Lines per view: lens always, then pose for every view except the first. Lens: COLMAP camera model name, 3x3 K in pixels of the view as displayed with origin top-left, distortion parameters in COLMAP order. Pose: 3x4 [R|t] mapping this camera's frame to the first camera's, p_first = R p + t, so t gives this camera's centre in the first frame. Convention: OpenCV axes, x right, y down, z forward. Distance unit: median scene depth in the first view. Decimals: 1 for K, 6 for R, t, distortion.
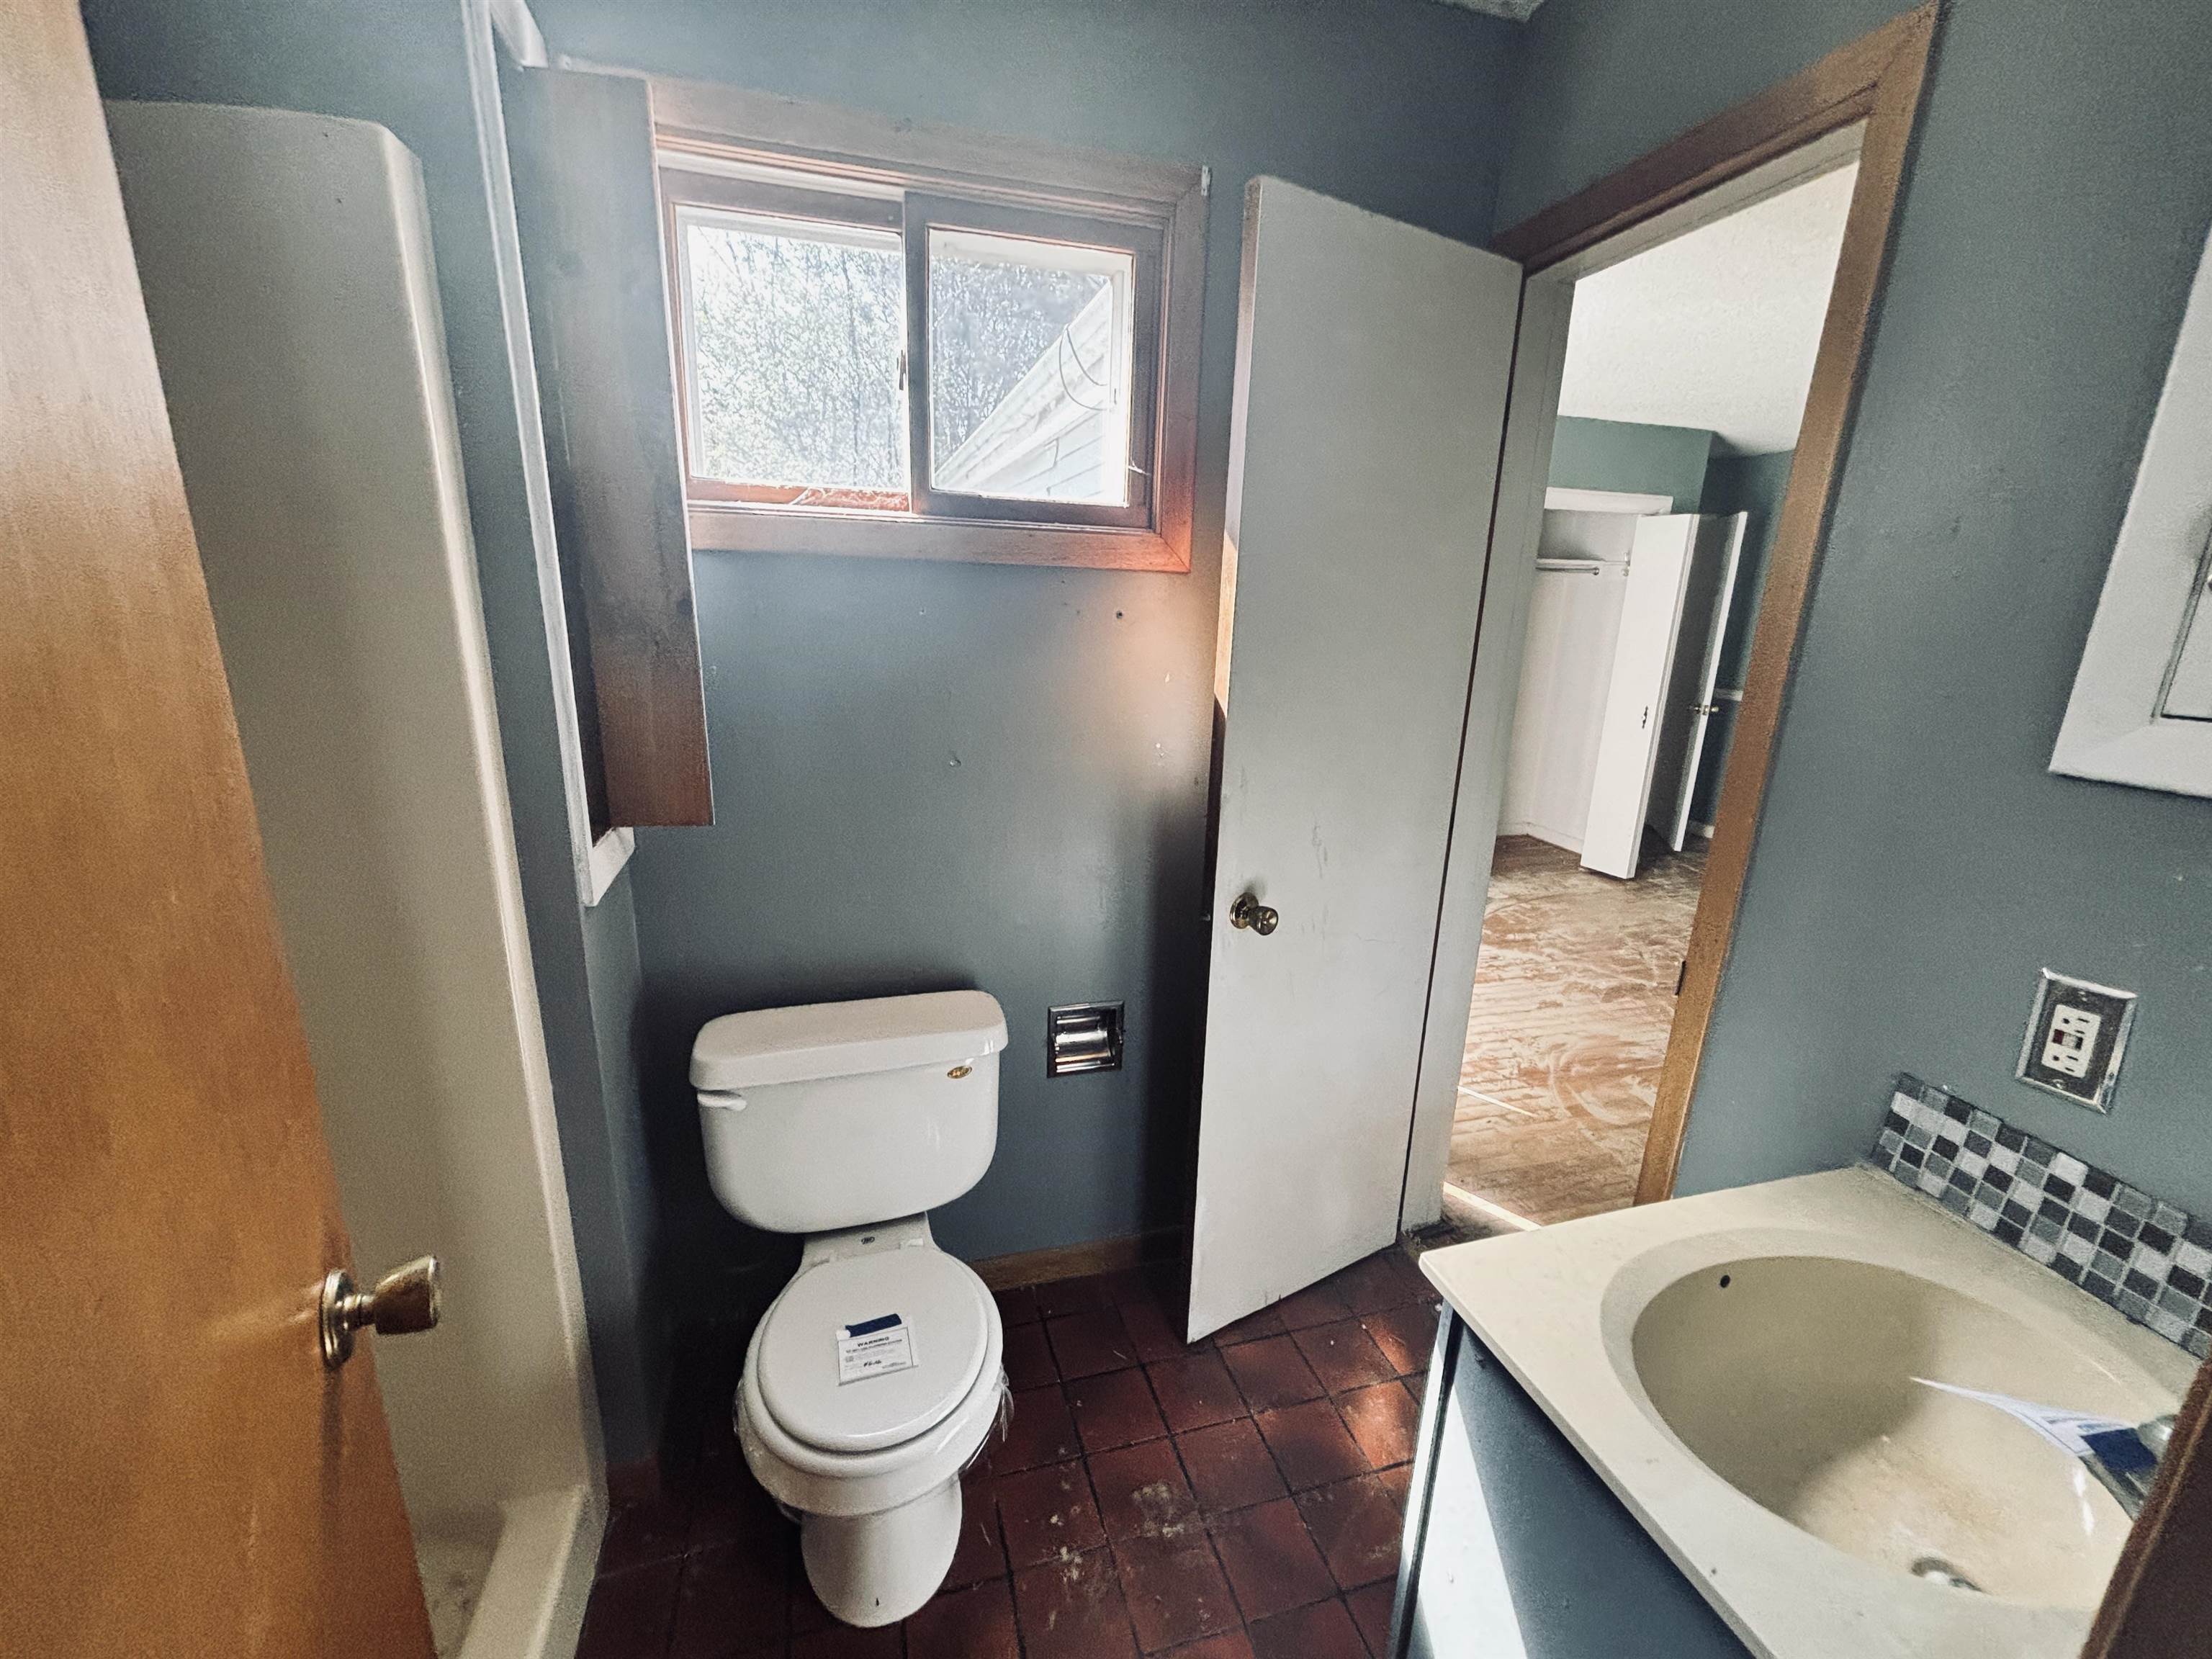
lens RADIAL K [[901.6, 0, 1103.9], [0, 901.6, 831.8], [0, 0, 1]] dist [-0.000199, 0.007552]
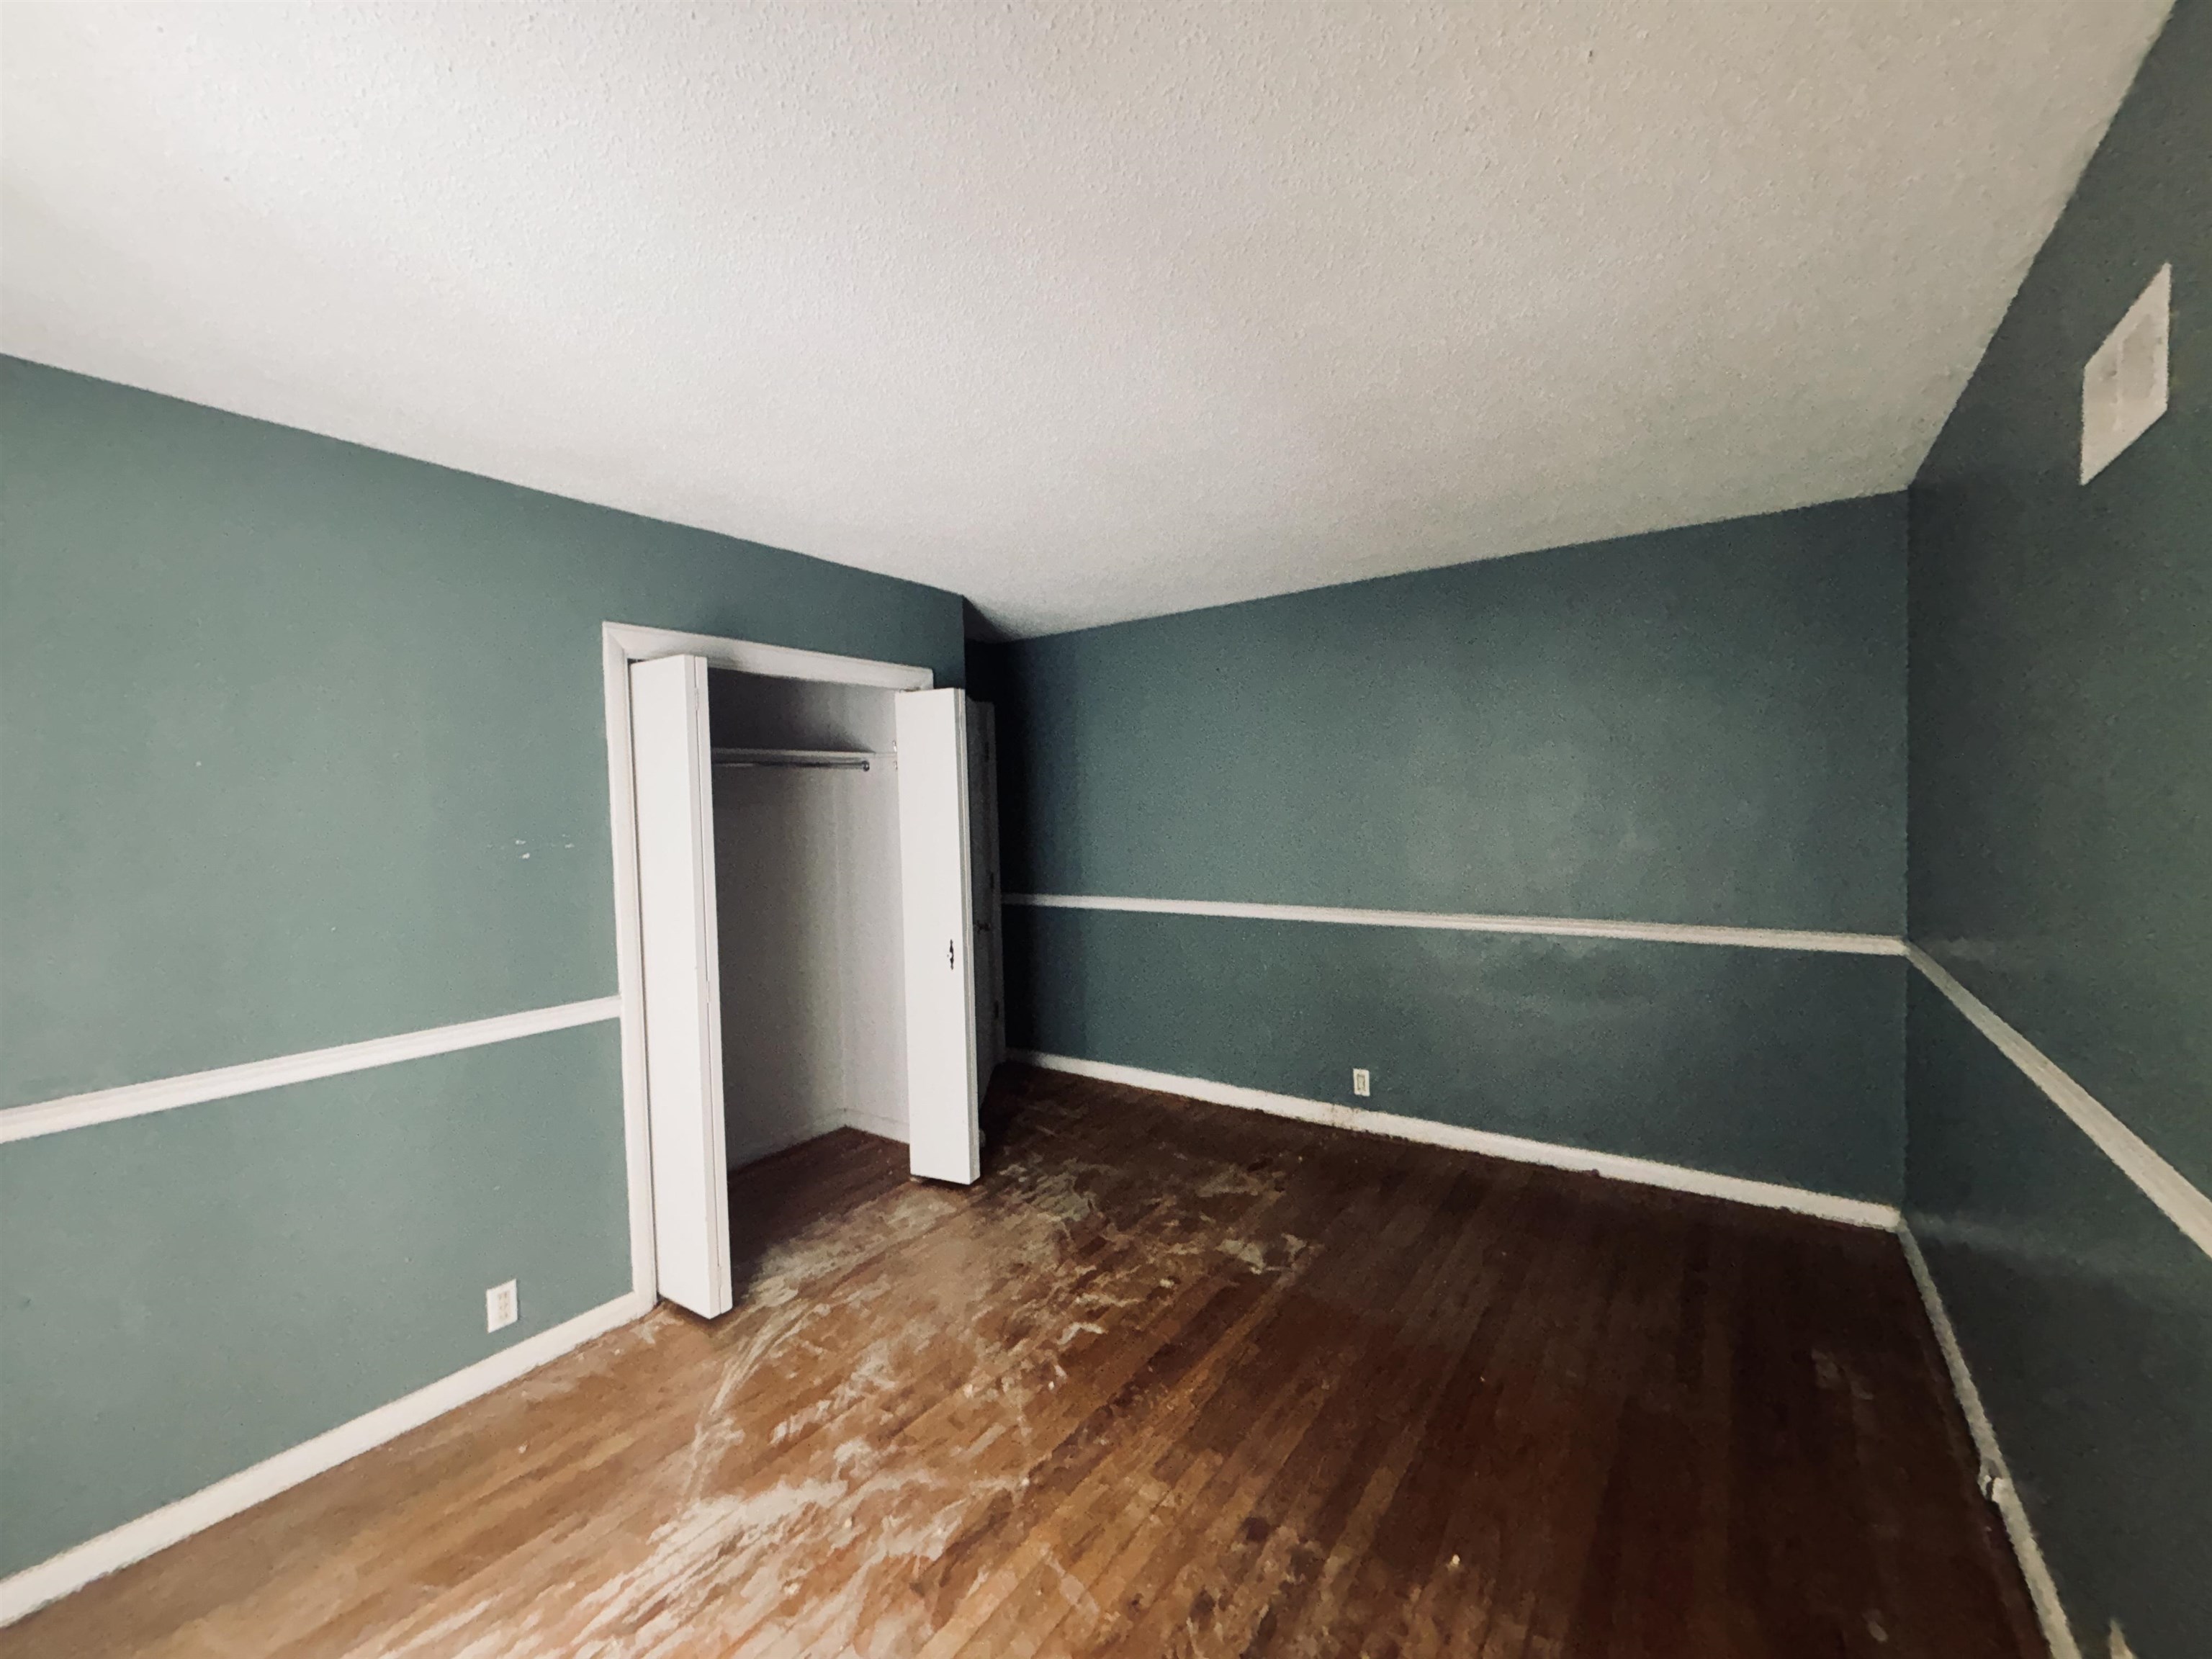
lens RADIAL K [[894.2, 0, 1097.1], [0, 894.2, 831.5], [0, 0, 1]] dist [0.001746, 0.000602]
pose [[0.788562, -0.065711, 0.611435, 0.280636], [0.203130, 0.966299, -0.158128, -0.091266], [-0.580438, 0.248895, 0.775334, 0.379920]]
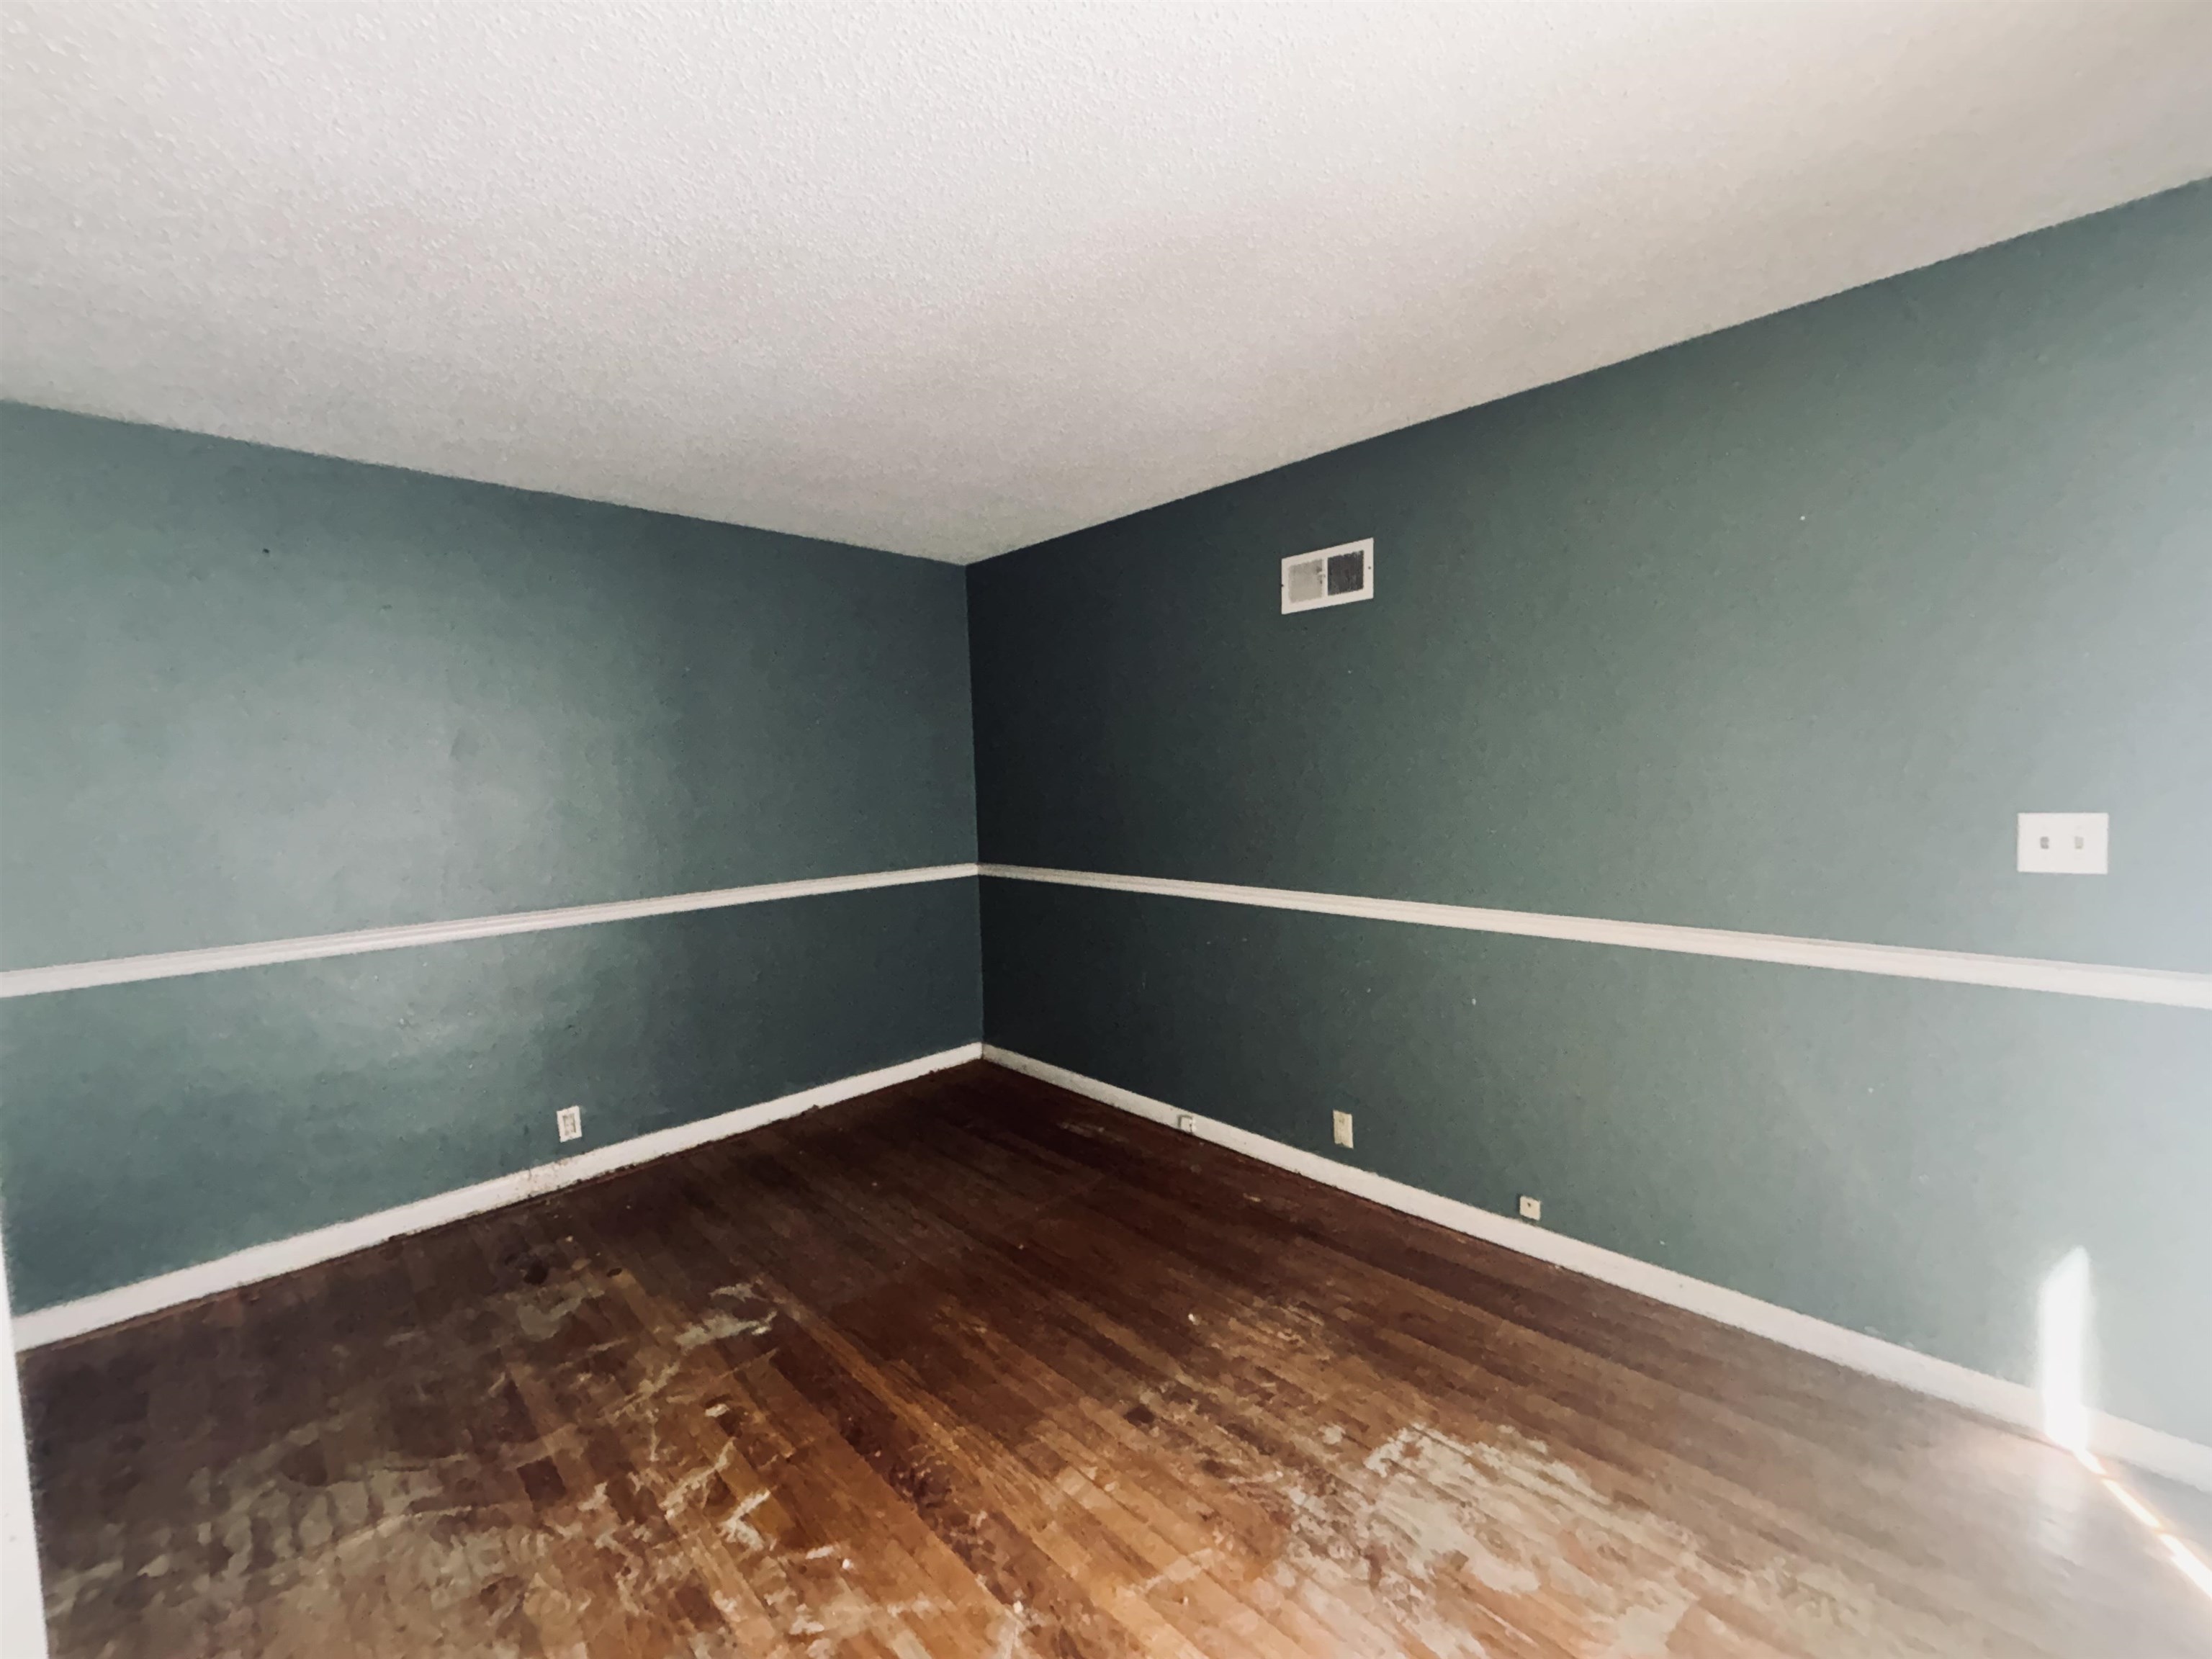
lens RADIAL K [[909.4, 0, 1098.1], [0, 909.4, 822.6], [0, 0, 1]] dist [-0.001459, 0.004371]
pose [[-0.466683, -0.066663, 0.881909, 0.201058], [0.242096, 0.949441, 0.199878, -0.203607], [-0.850645, 0.306786, -0.426949, 0.842304]]
